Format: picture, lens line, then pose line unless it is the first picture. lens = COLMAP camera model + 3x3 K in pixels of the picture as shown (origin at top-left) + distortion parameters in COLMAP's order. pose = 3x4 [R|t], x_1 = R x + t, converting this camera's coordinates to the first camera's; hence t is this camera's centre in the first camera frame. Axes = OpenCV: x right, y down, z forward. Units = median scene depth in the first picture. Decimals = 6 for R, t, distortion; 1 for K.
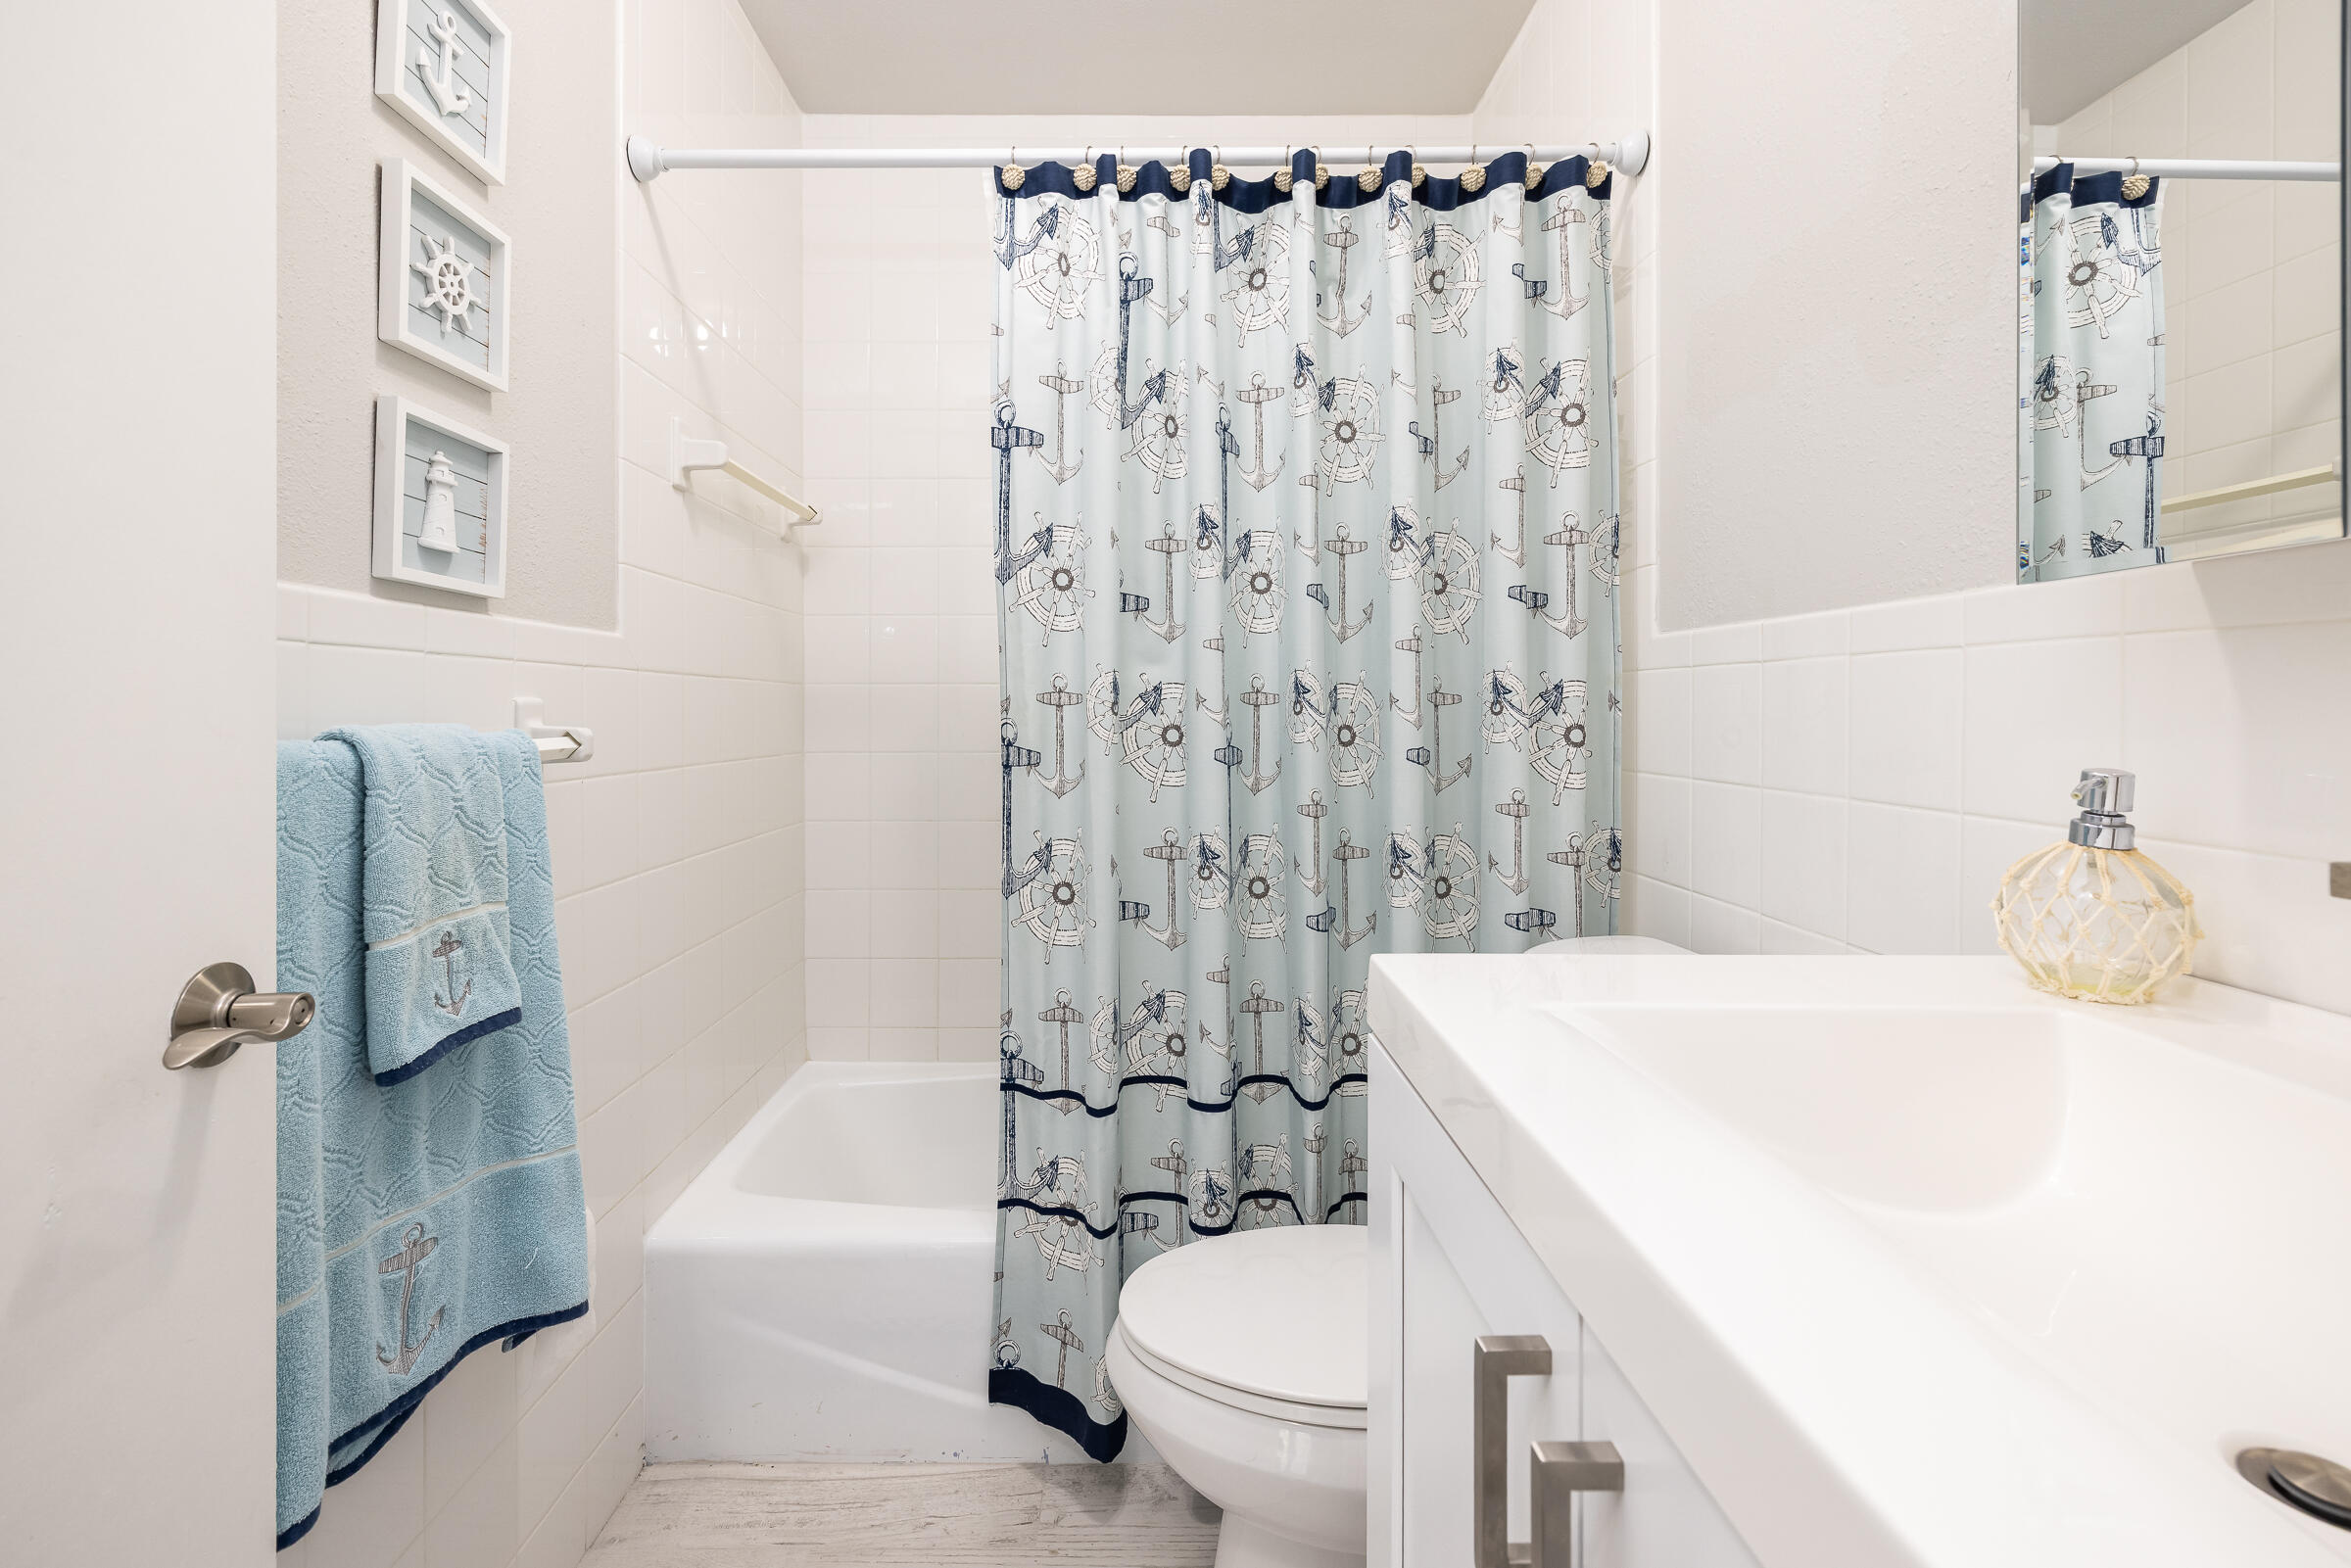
lens RADIAL K [[1005.4, 0, 1168.2], [0, 1005.4, 786.8], [0, 0, 1]] dist [0.001384, 0.000215]
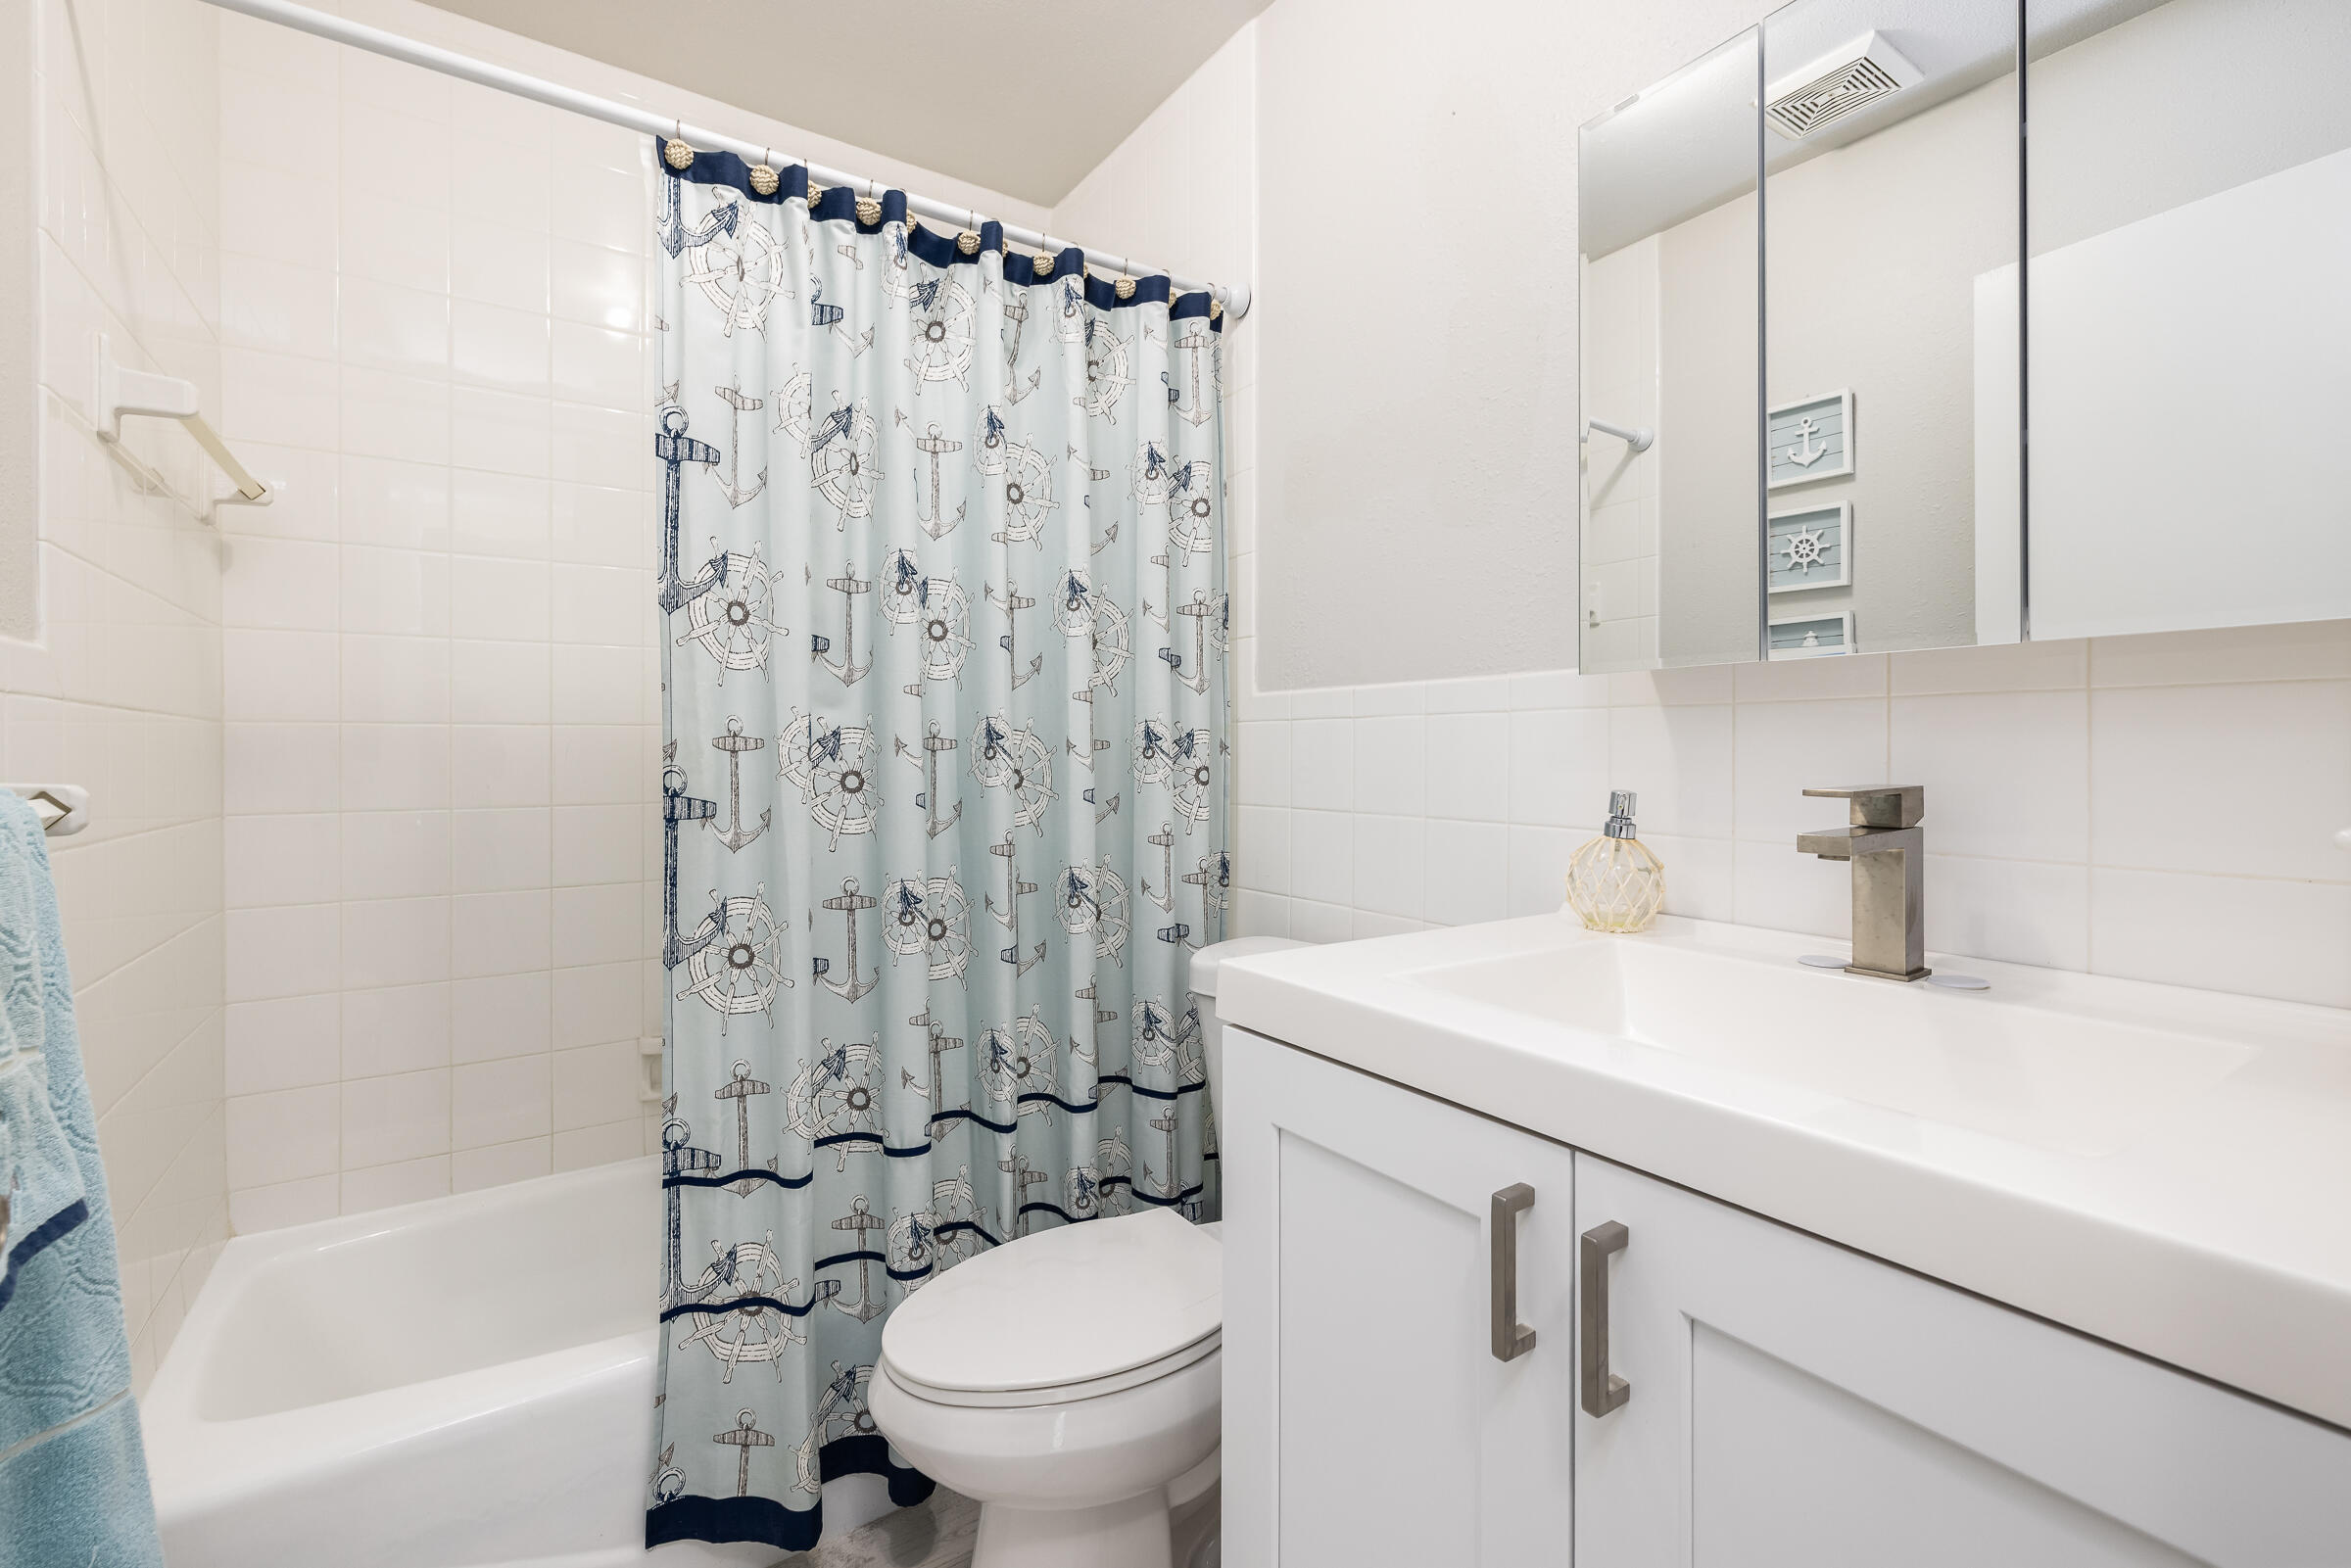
lens RADIAL K [[1010.4, 0, 1170.5], [0, 1010.4, 844.5], [0, 0, 1]] dist [0.003029, 0.000658]
pose [[0.833672, -0.052223, 0.549786, -0.298454], [0.044502, 0.998634, 0.027378, -0.003728], [-0.550465, 0.001642, 0.834857, 0.016111]]
